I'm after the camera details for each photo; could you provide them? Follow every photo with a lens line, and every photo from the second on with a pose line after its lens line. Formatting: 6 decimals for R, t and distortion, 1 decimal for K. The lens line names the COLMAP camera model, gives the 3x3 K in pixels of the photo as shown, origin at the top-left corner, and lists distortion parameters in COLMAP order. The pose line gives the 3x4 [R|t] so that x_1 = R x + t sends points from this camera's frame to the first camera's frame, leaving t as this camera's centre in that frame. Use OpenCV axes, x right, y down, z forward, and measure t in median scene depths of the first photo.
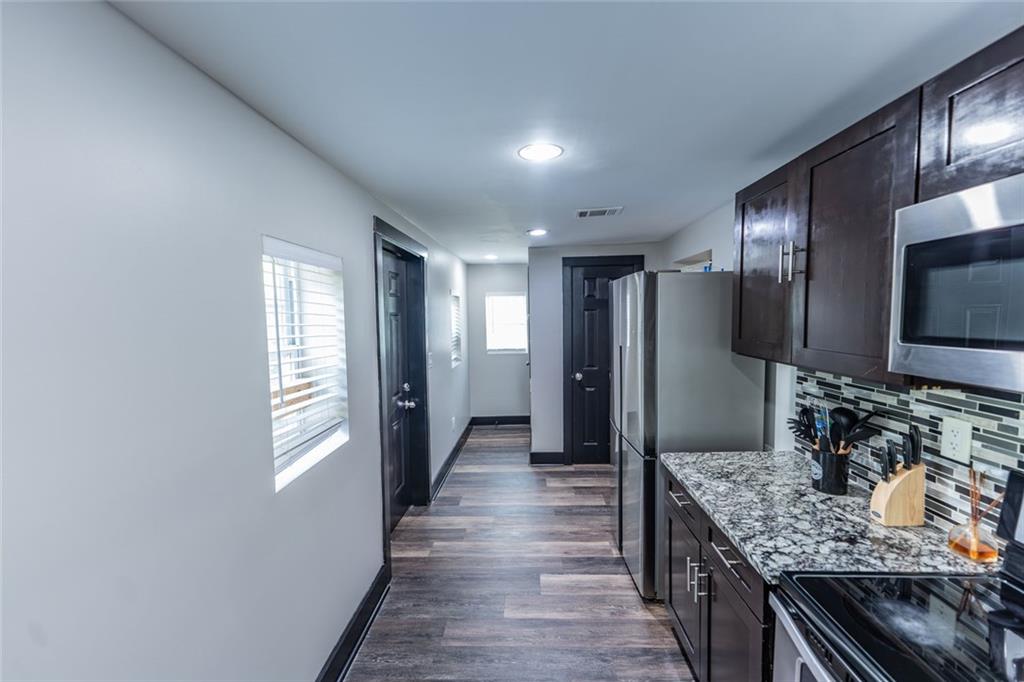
lens RADIAL K [[405.3, 0, 516.7], [0, 405.3, 342.4], [0, 0, 1]] dist [-0.002361, -0.000221]
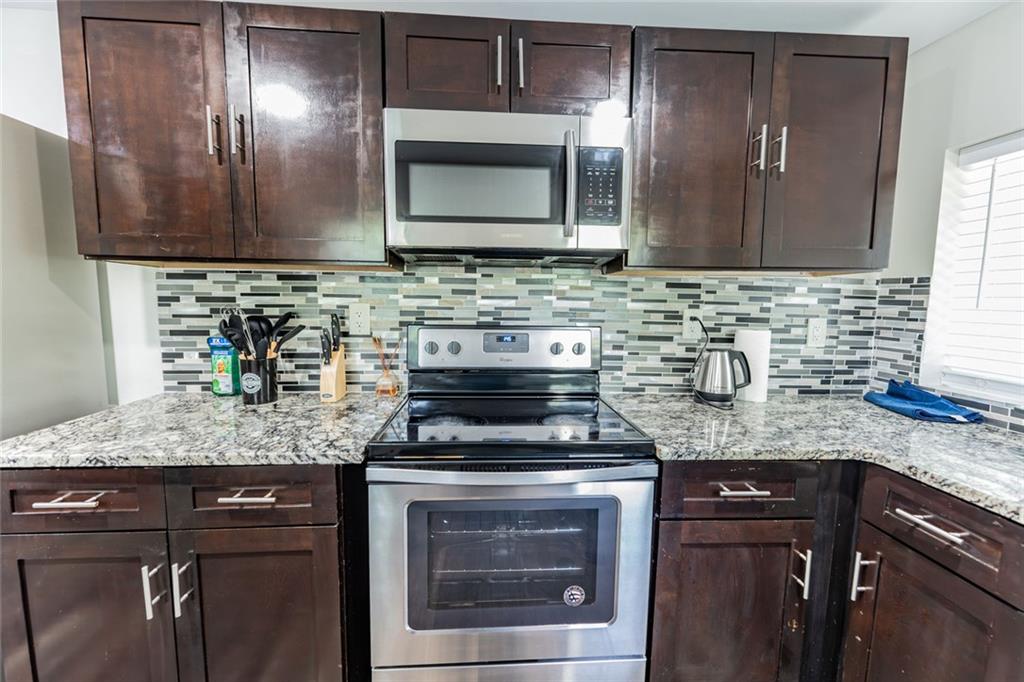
lens RADIAL K [[418.9, 0, 512.0], [0, 418.9, 341.0], [0, 0, 1]] dist [0.000378, 0.000199]
pose [[-0.099657, -0.078286, 0.991937, -0.249379], [0.057146, 0.994804, 0.084254, 0.179277], [-0.993380, 0.065082, -0.094665, 0.512909]]
